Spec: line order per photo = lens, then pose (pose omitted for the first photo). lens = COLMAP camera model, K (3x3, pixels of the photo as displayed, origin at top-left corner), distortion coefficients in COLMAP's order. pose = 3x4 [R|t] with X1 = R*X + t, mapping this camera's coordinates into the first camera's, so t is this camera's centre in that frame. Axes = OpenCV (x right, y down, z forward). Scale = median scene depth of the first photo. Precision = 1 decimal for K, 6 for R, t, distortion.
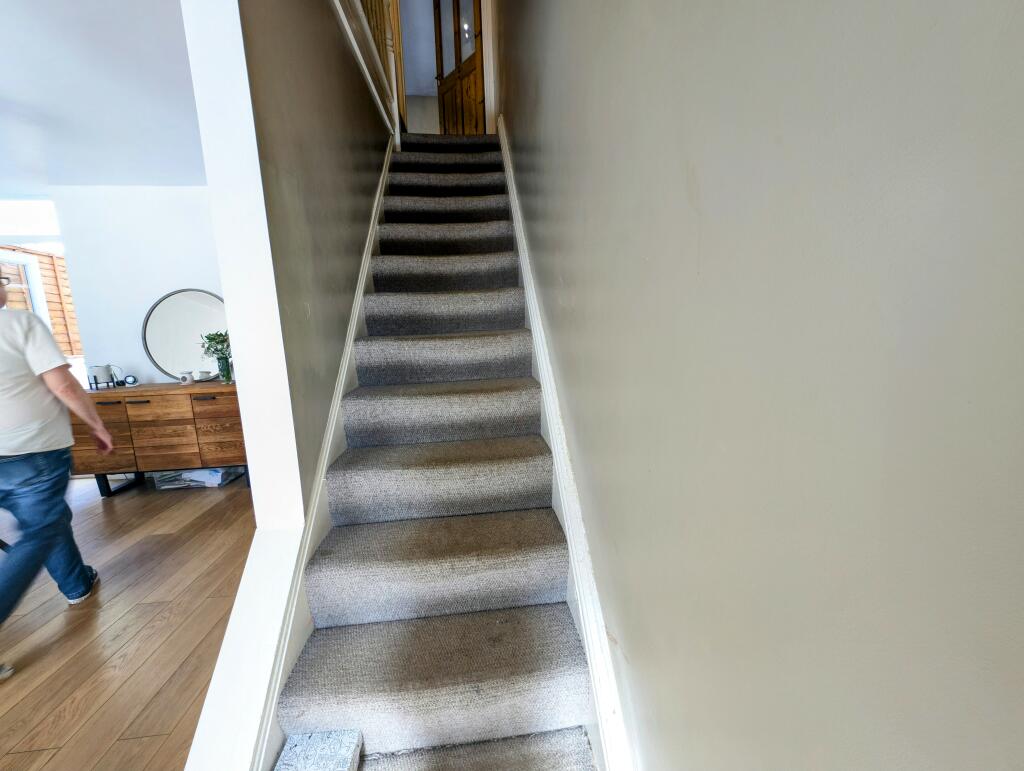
lens RADIAL K [[389.7, 0, 512.8], [0, 389.7, 387.6], [0, 0, 1]] dist [0.011424, -0.002530]
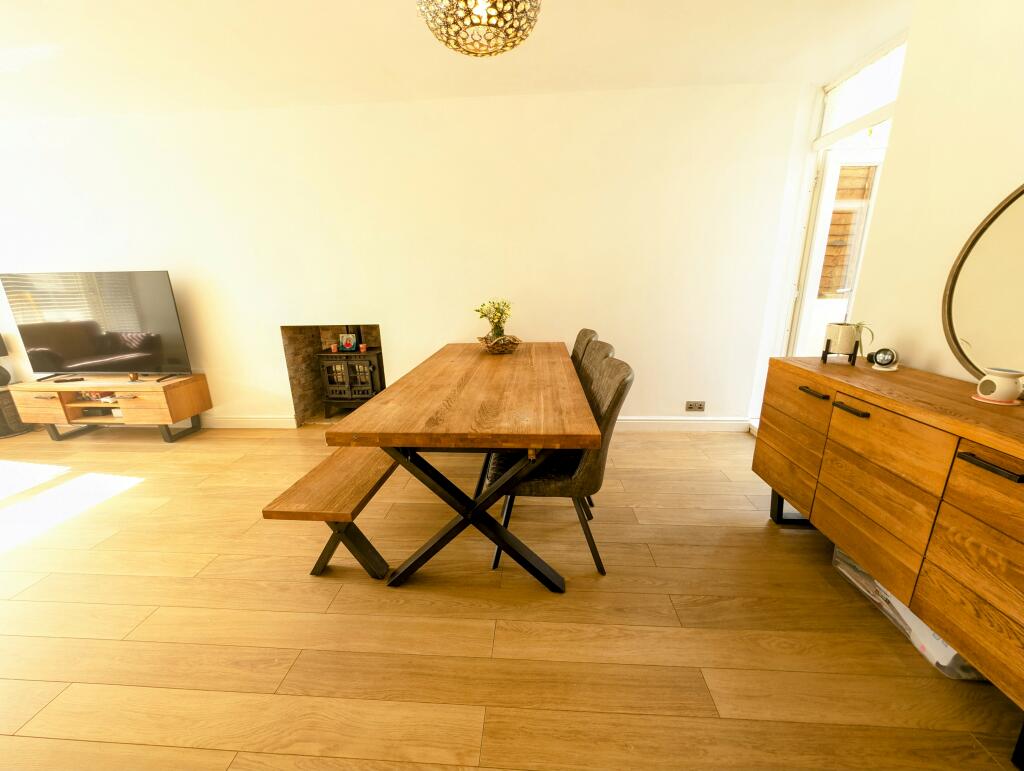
lens RADIAL K [[389.7, 0, 512.8], [0, 389.7, 387.6], [0, 0, 1]] dist [0.011424, -0.002530]
pose [[-0.162605, 0.299057, -0.940279, -0.425239], [-0.138189, 0.936667, 0.321805, -0.085116], [0.976966, 0.182264, -0.110981, 0.624341]]
